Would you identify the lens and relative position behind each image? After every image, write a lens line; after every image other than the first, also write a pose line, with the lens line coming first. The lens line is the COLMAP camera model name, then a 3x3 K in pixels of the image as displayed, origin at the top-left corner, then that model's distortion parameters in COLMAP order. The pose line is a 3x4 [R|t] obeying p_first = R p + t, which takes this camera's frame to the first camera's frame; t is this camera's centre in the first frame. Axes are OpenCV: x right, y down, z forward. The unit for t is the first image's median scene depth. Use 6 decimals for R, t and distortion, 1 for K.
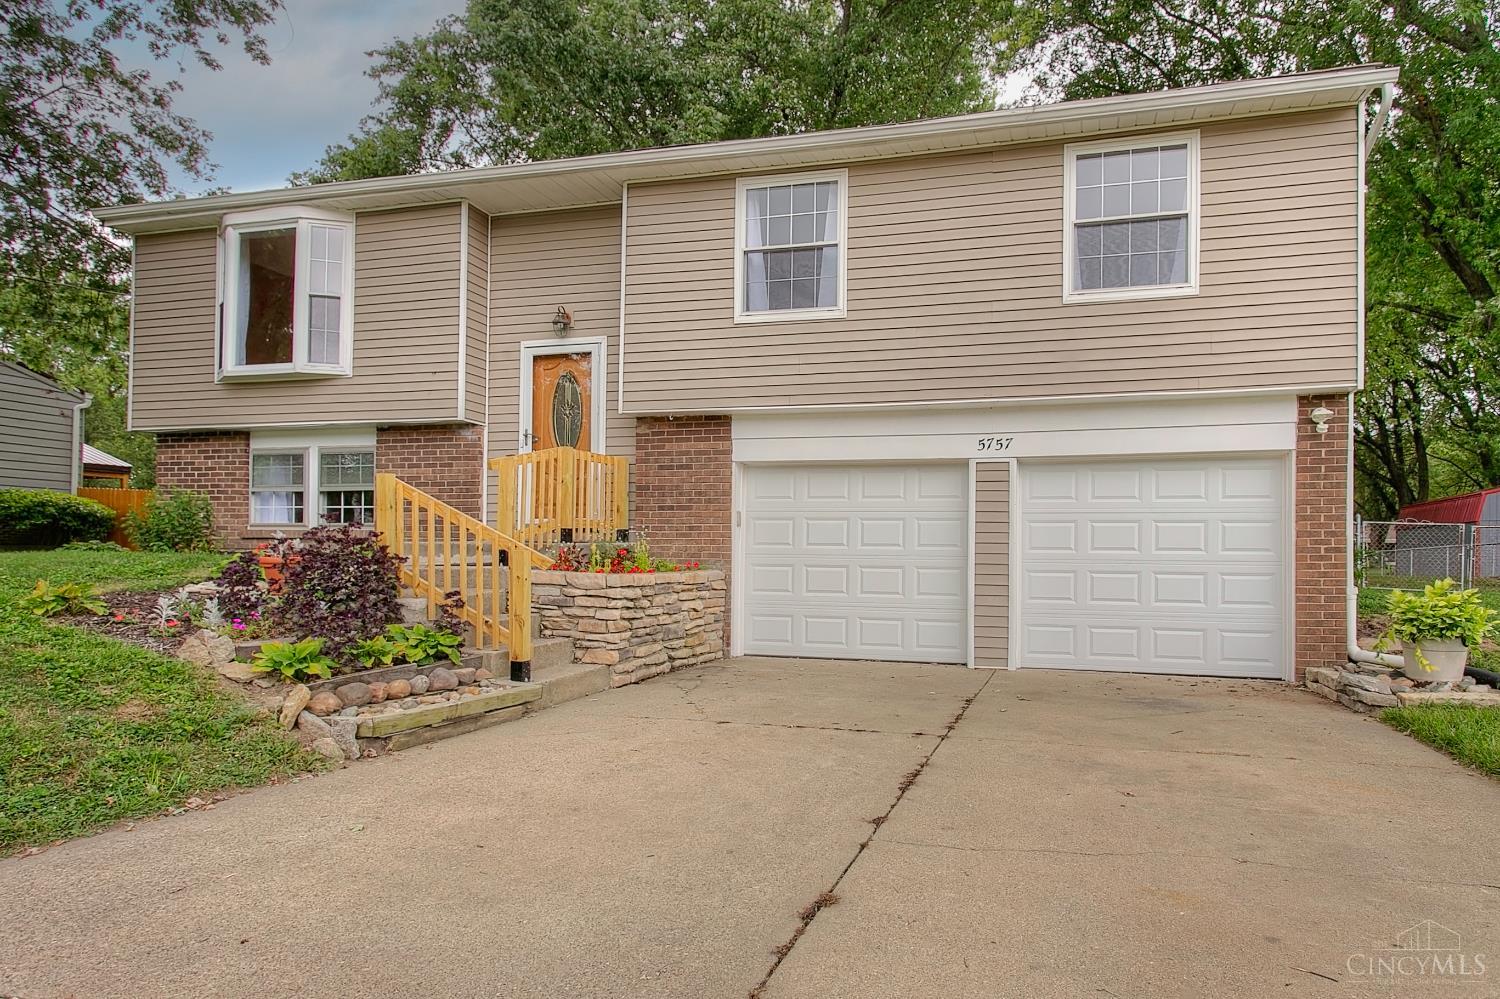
lens RADIAL K [[873.3, 0, 750.1], [0, 873.3, 507.8], [0, 0, 1]] dist [0.003809, -0.000040]
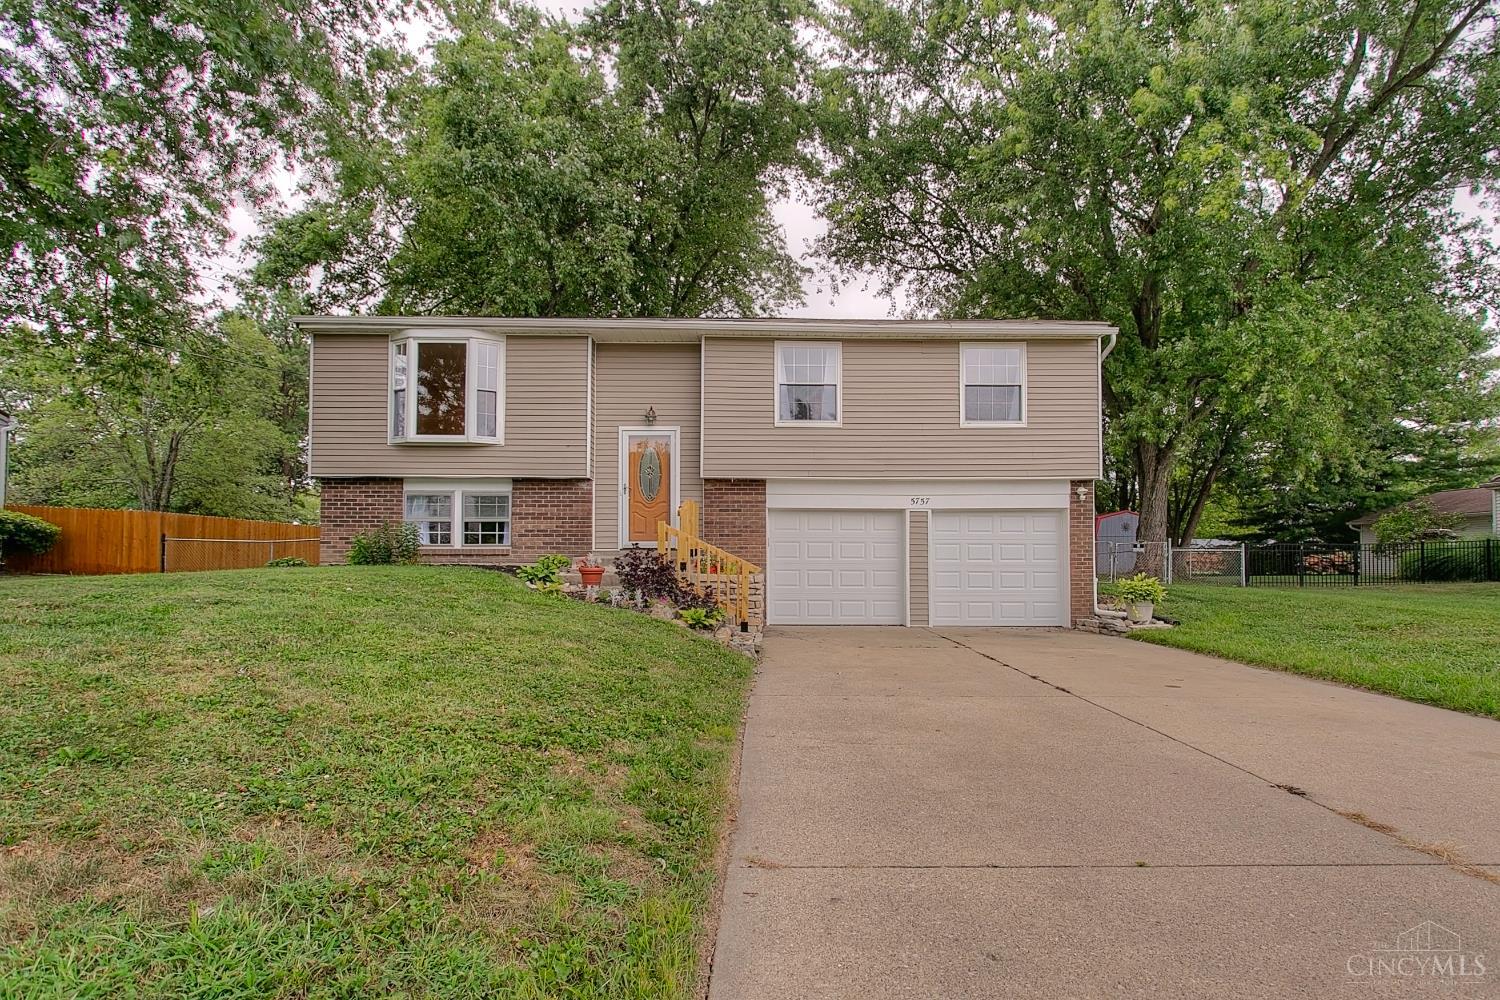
lens RADIAL K [[728.3, 0, 749.6], [0, 728.3, 499.8], [0, 0, 1]] dist [0.001410, 0.000346]
pose [[0.967846, 0.014381, 0.251130, -0.401974], [-0.006583, 0.999471, -0.031861, -0.023945], [-0.251455, 0.029183, 0.967429, -0.332695]]
